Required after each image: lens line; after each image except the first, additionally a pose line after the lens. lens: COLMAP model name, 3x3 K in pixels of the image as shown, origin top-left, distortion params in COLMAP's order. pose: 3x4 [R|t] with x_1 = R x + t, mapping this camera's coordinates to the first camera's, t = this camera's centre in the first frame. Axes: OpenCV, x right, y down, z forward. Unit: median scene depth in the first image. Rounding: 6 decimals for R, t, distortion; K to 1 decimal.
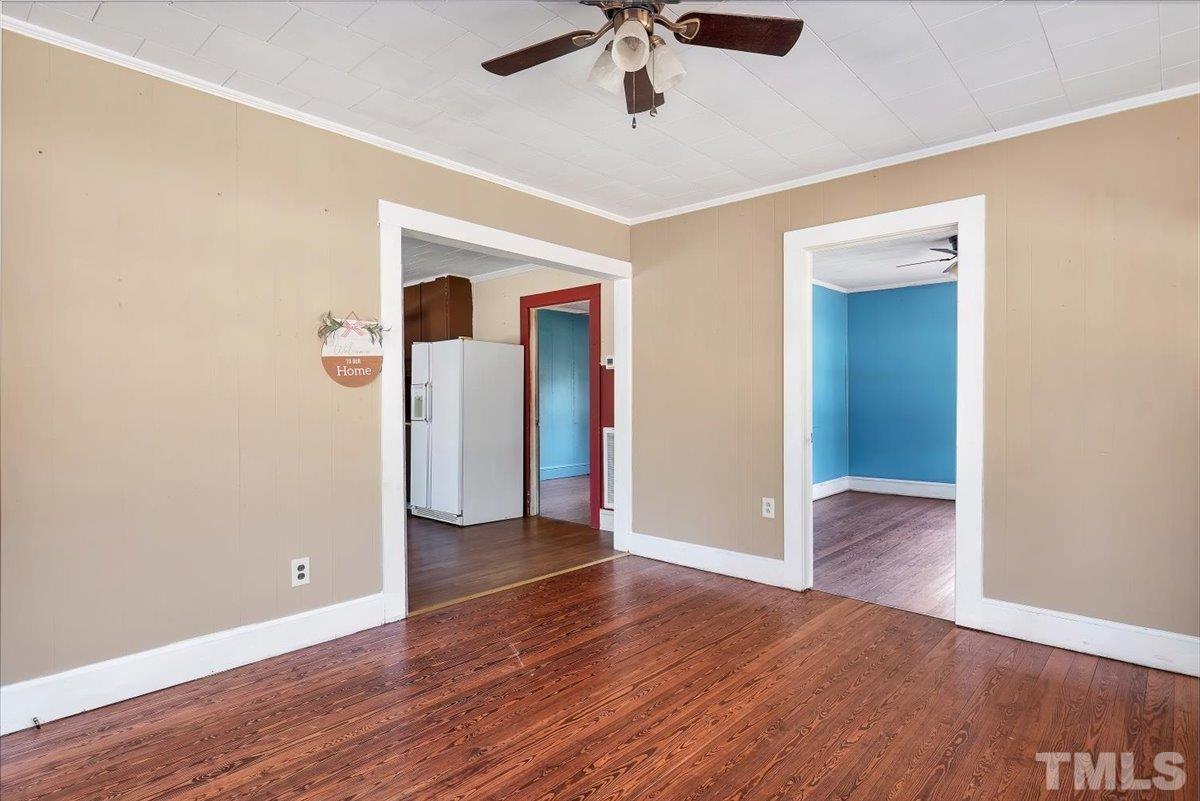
lens RADIAL K [[630.7, 0, 603.9], [0, 630.7, 399.9], [0, 0, 1]] dist [0.000136, 0.000365]
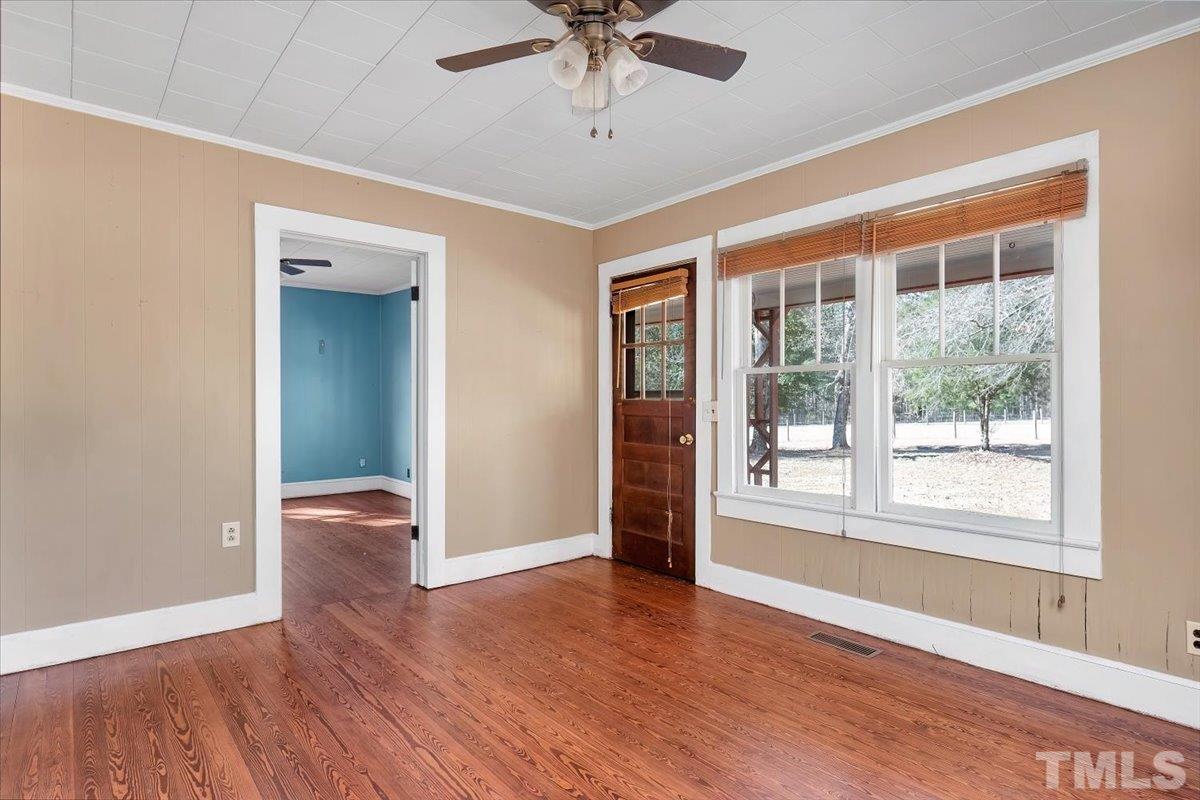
lens RADIAL K [[630.7, 0, 603.9], [0, 630.7, 399.4], [0, 0, 1]] dist [0.000136, 0.000365]
pose [[0.135624, 0.000455, 0.990760, -0.642319], [0.002781, 0.999996, -0.000840, -0.001187], [-0.990756, 0.002869, 0.135622, 0.557134]]
